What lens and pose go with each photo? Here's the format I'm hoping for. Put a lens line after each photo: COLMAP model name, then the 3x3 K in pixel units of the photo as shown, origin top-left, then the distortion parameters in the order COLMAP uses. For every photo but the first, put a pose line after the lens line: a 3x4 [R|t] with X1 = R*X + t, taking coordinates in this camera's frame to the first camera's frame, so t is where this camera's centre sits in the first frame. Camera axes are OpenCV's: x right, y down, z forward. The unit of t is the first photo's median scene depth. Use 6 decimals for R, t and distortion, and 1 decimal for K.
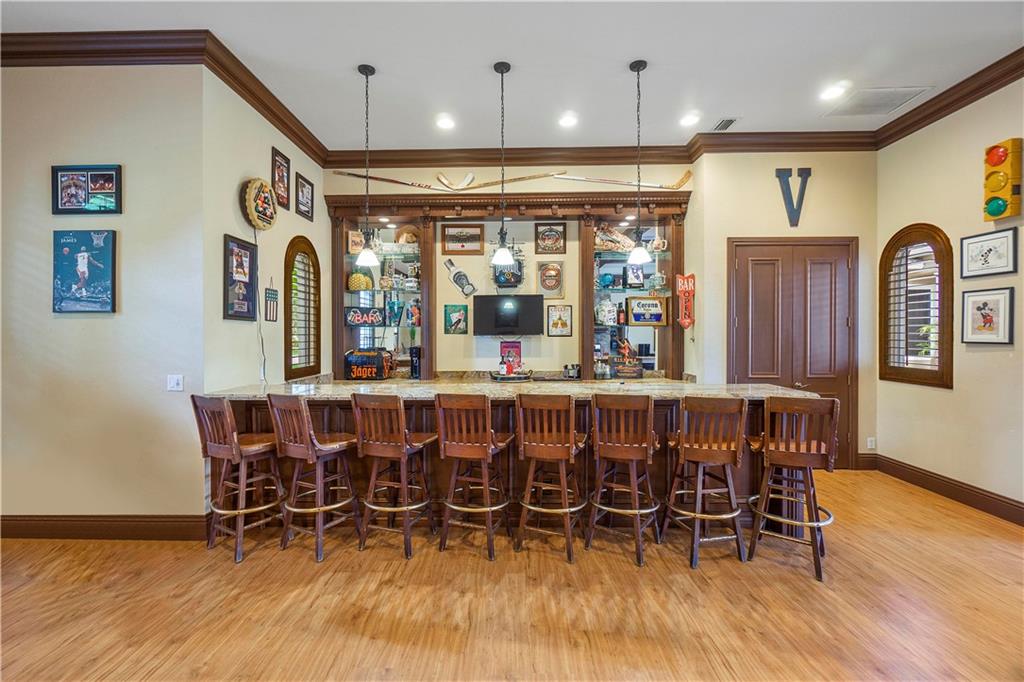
lens RADIAL K [[442.0, 0, 504.2], [0, 442.0, 336.7], [0, 0, 1]] dist [-0.003794, 0.000830]
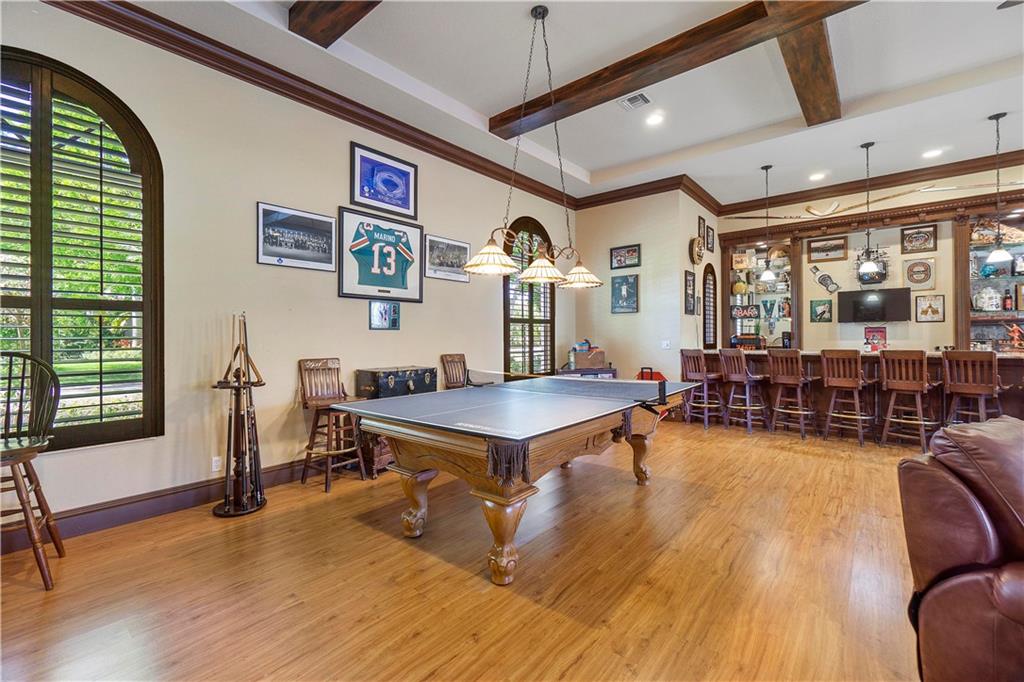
lens RADIAL K [[442.0, 0, 504.2], [0, 442.0, 336.7], [0, 0, 1]] dist [-0.003794, 0.000830]
pose [[0.775830, -0.004040, -0.630930, -0.013143], [0.001052, 0.999986, -0.005111, 0.045125], [0.630942, 0.003301, 0.775823, -0.649815]]
